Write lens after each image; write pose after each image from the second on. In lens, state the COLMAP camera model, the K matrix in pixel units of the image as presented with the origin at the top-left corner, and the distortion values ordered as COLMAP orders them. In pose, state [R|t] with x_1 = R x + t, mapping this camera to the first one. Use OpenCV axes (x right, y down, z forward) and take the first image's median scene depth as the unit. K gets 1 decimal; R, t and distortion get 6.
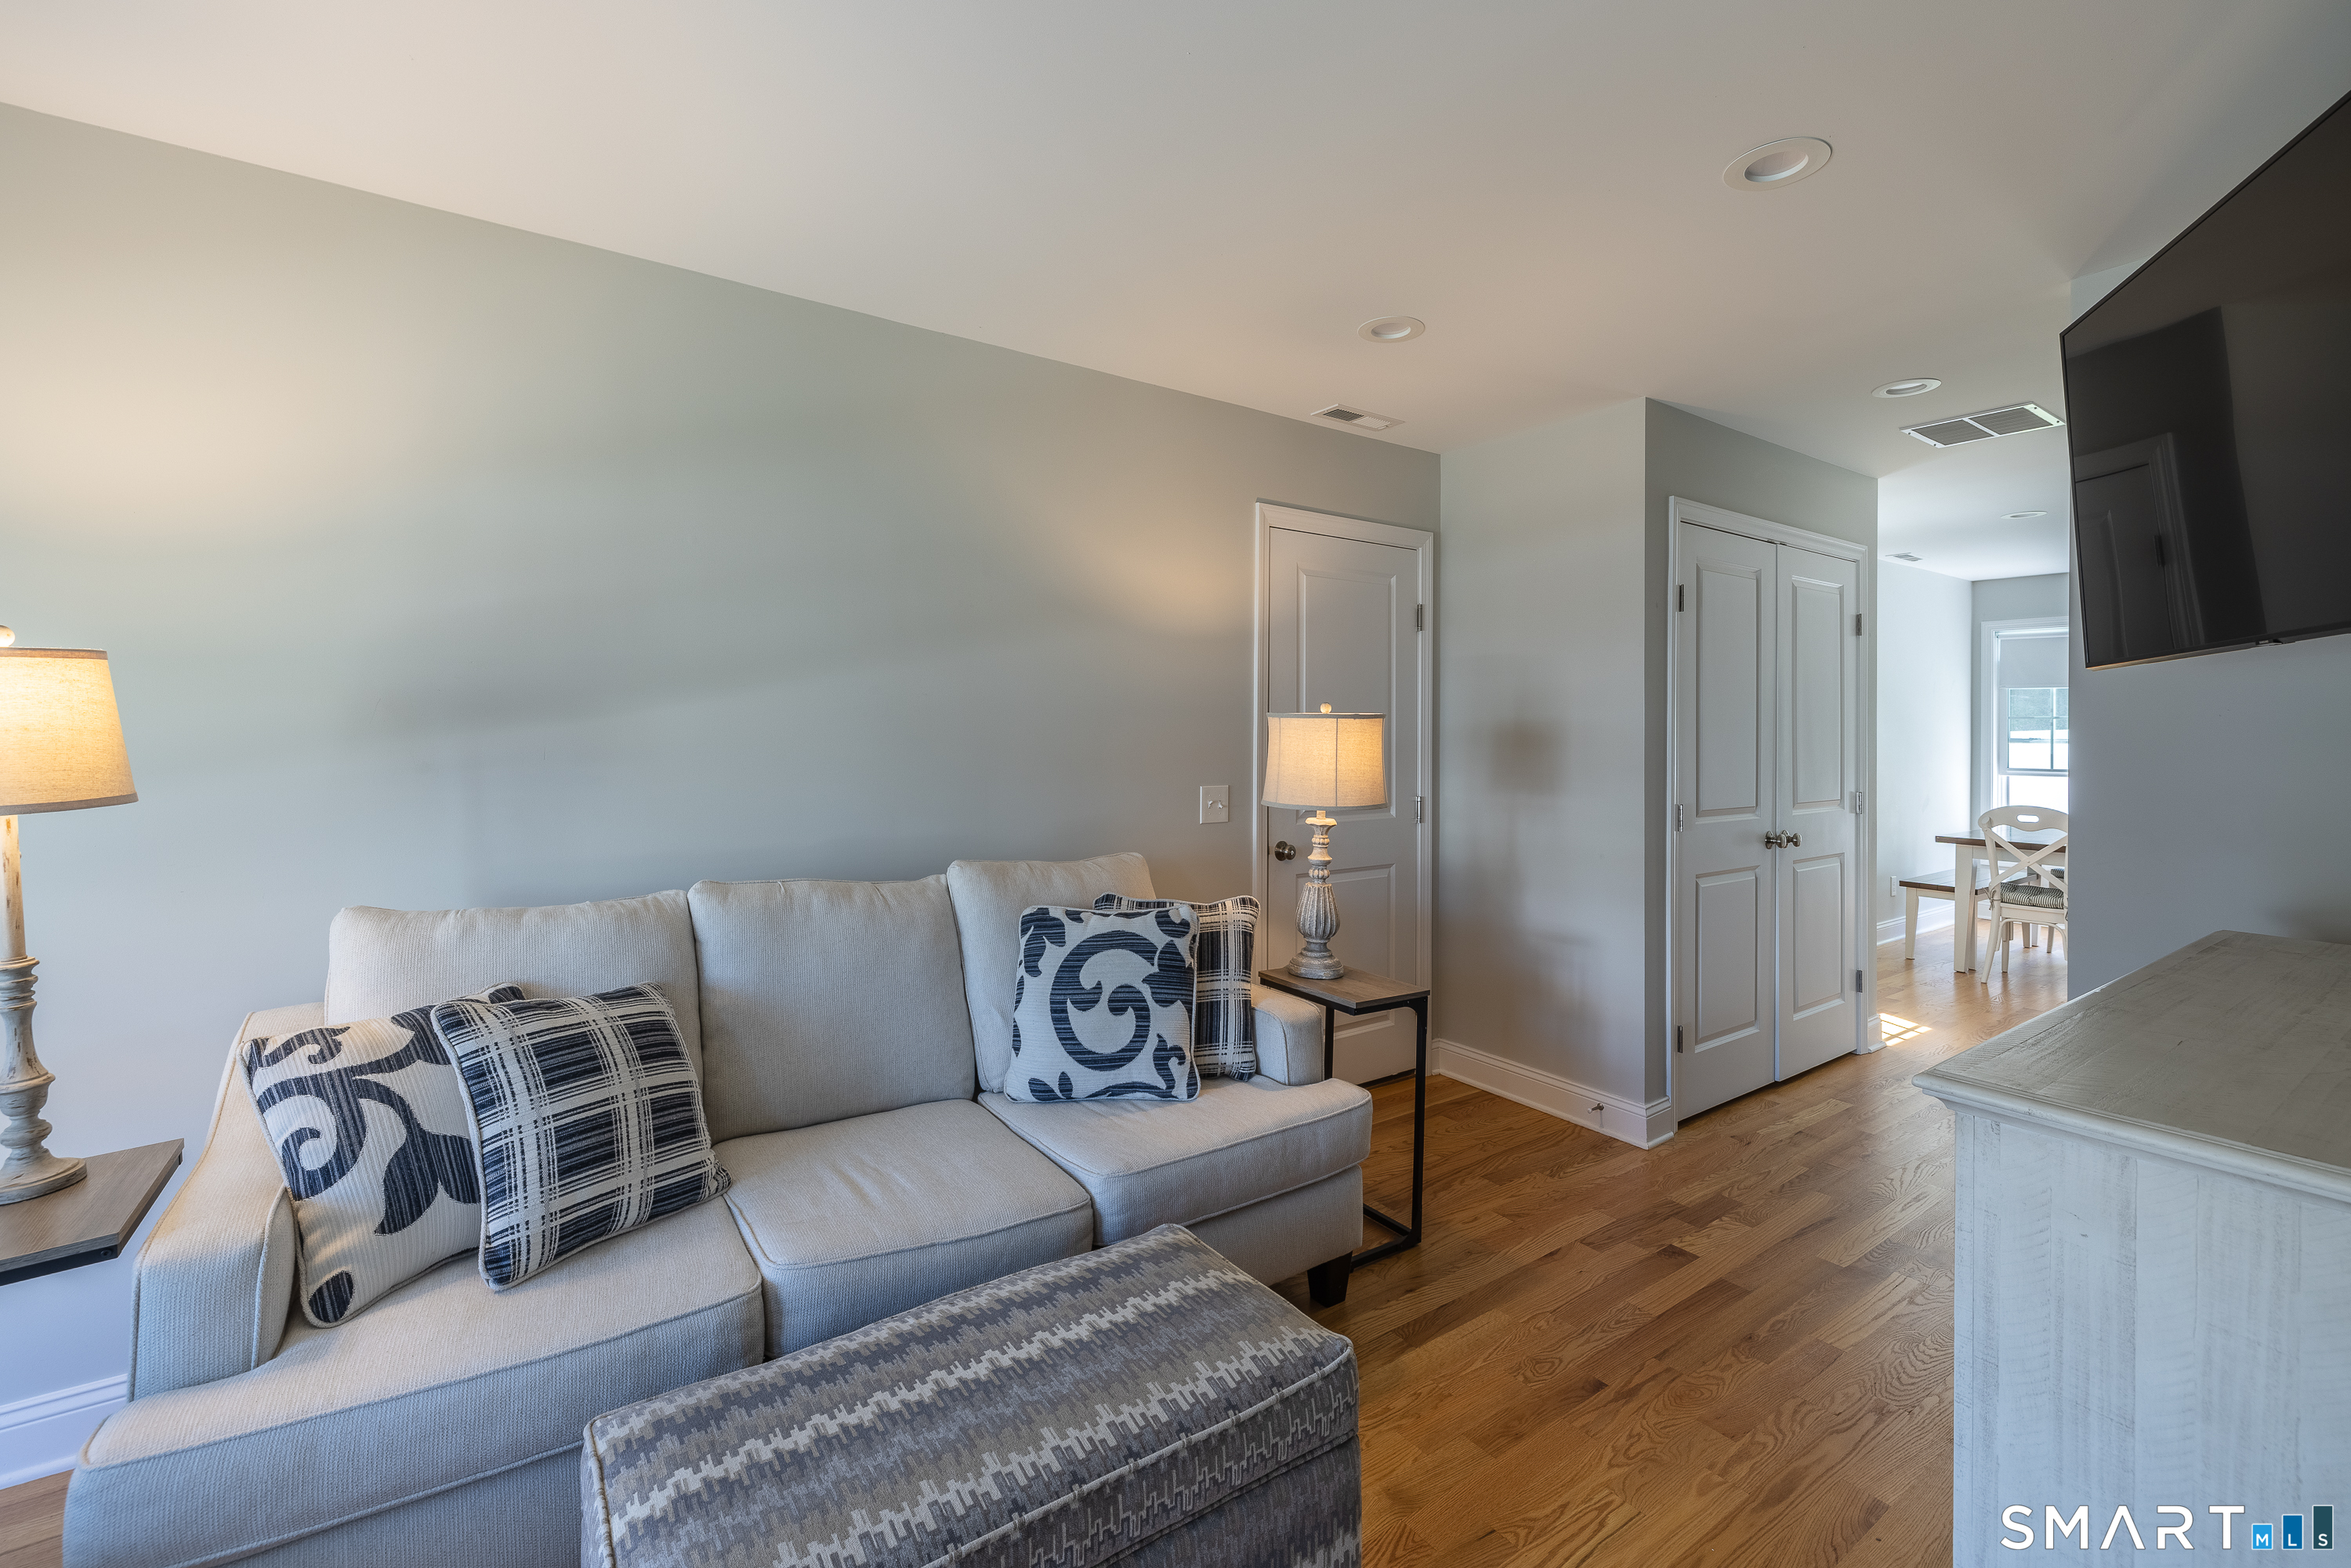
lens RADIAL K [[1007.5, 0, 1201.5], [0, 1007.5, 721.0], [0, 0, 1]] dist [-0.001151, -0.000861]
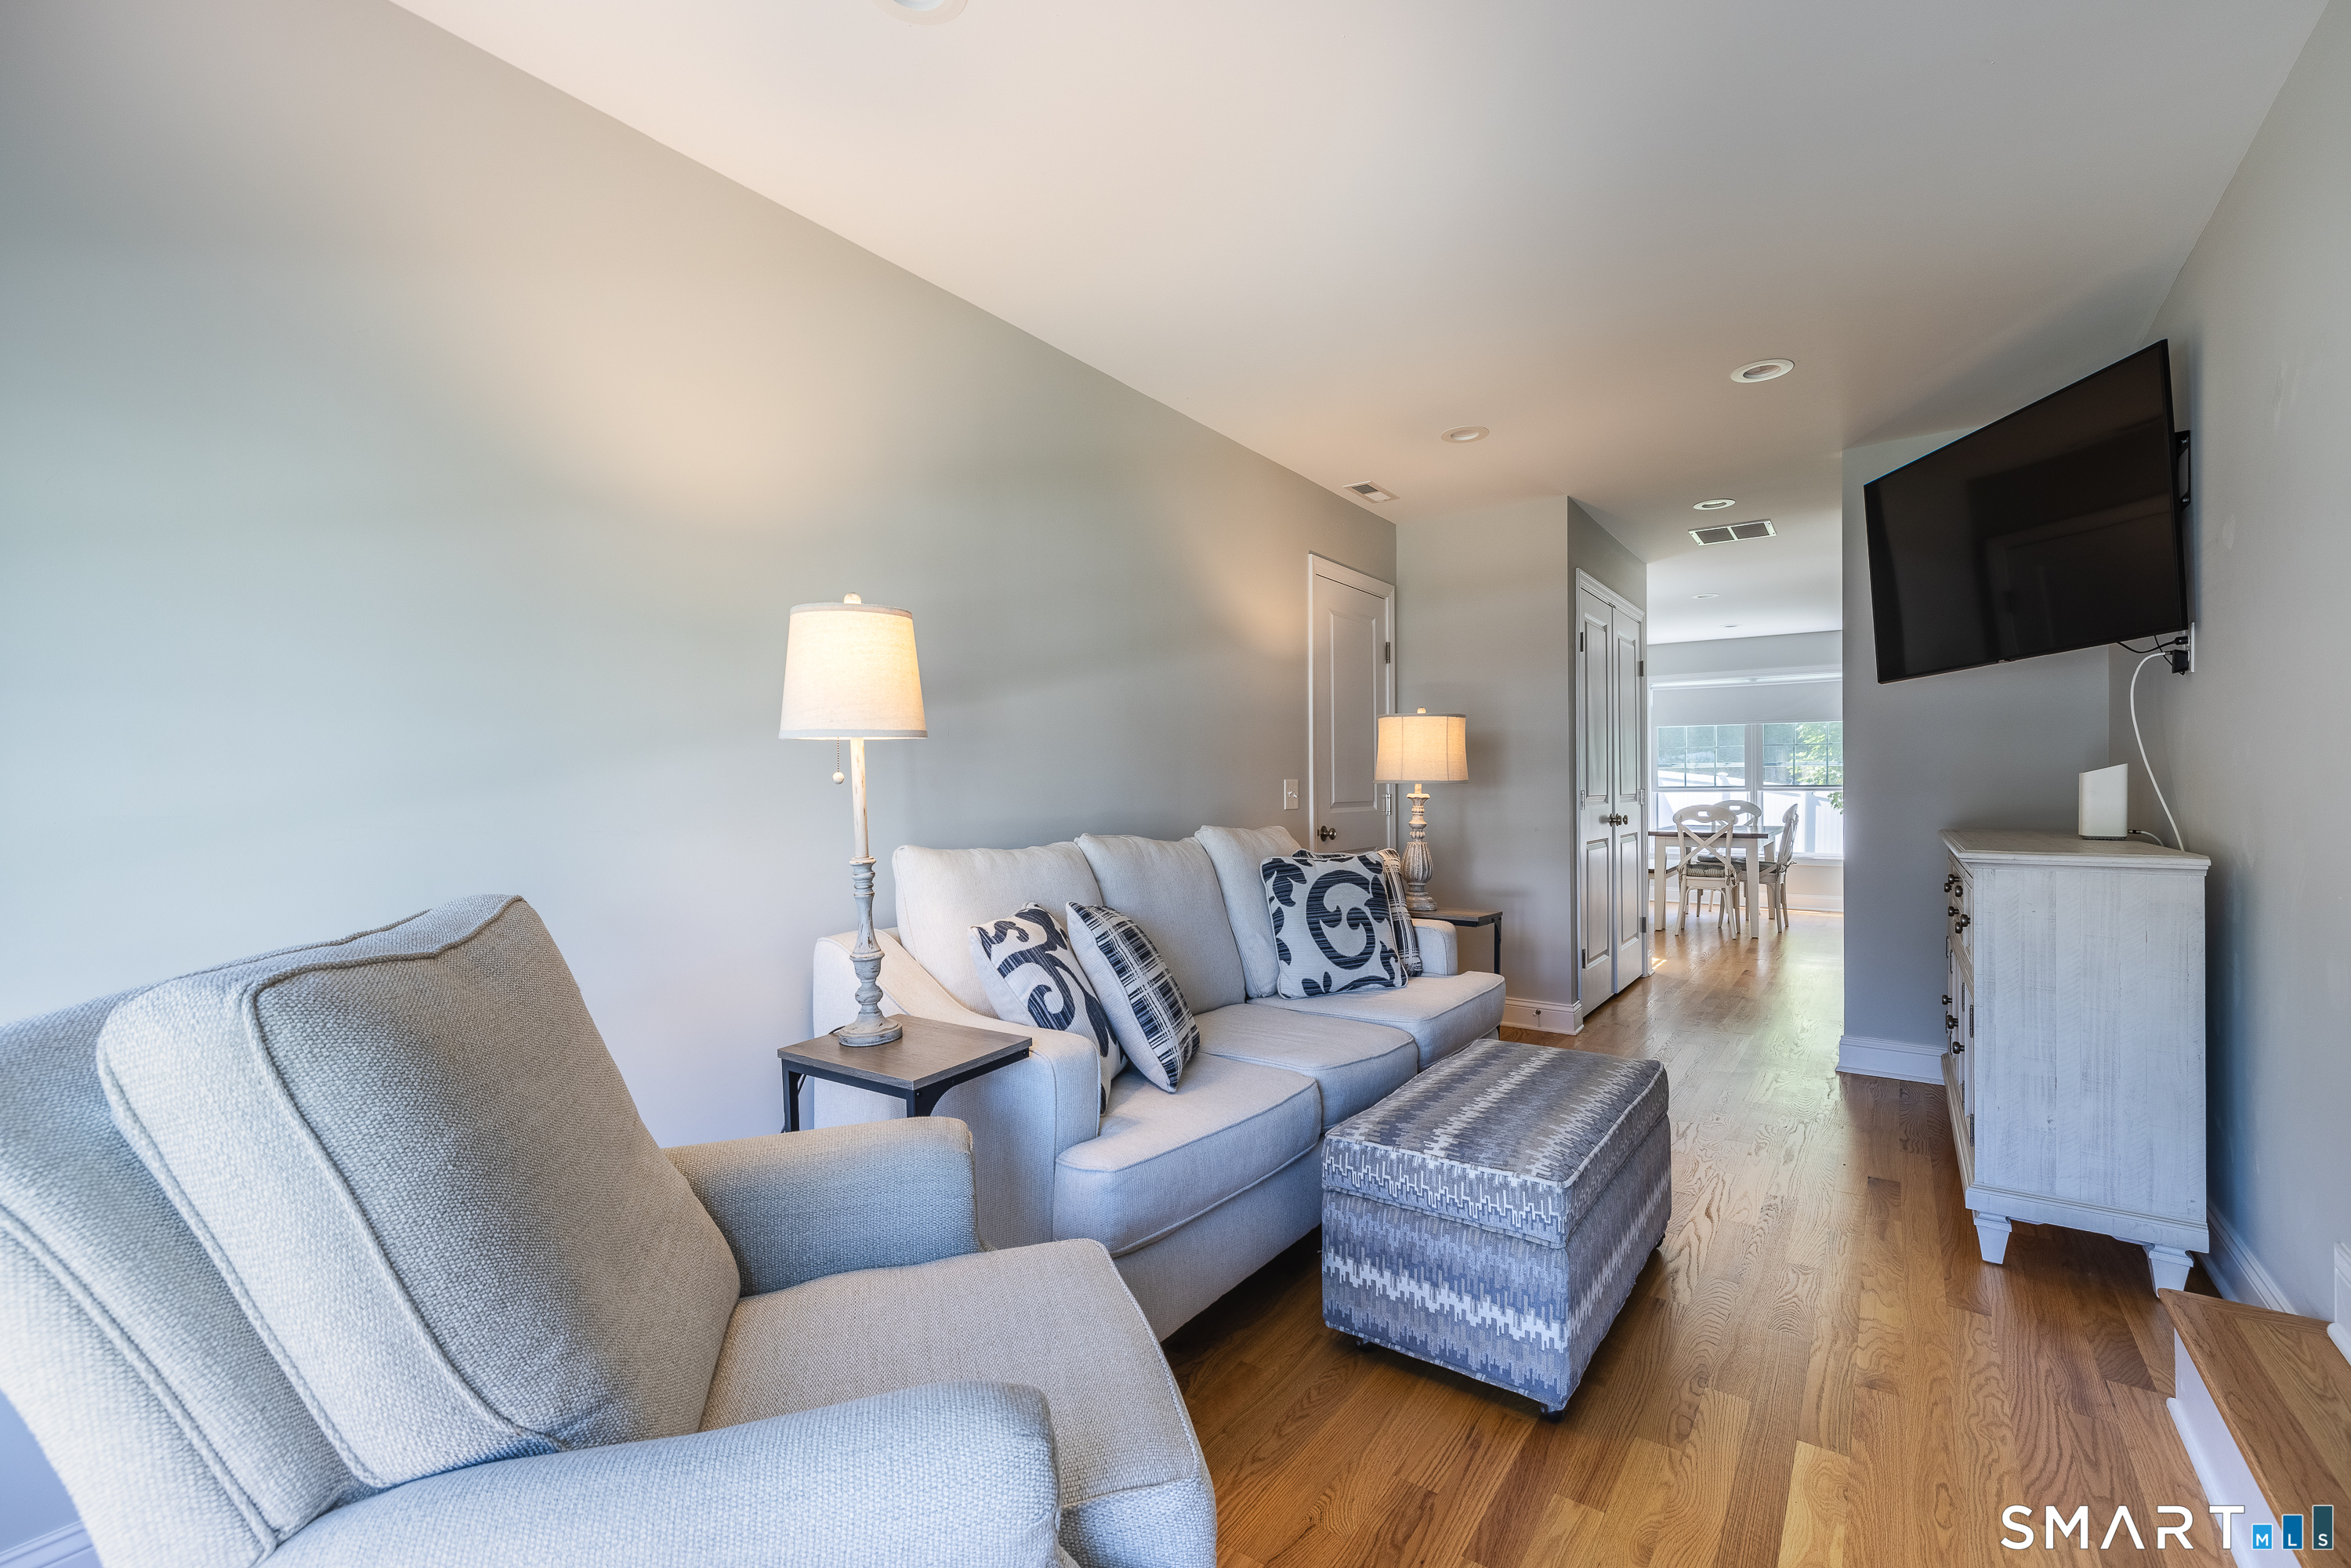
lens RADIAL K [[1007.5, 0, 1244.7], [0, 1007.5, 782.8], [0, 0, 1]] dist [-0.001151, -0.000861]
pose [[0.936170, -0.017655, 0.351104, -0.682220], [0.015611, 0.999841, 0.008652, 0.080621], [-0.351201, -0.002618, 0.936297, -0.209725]]
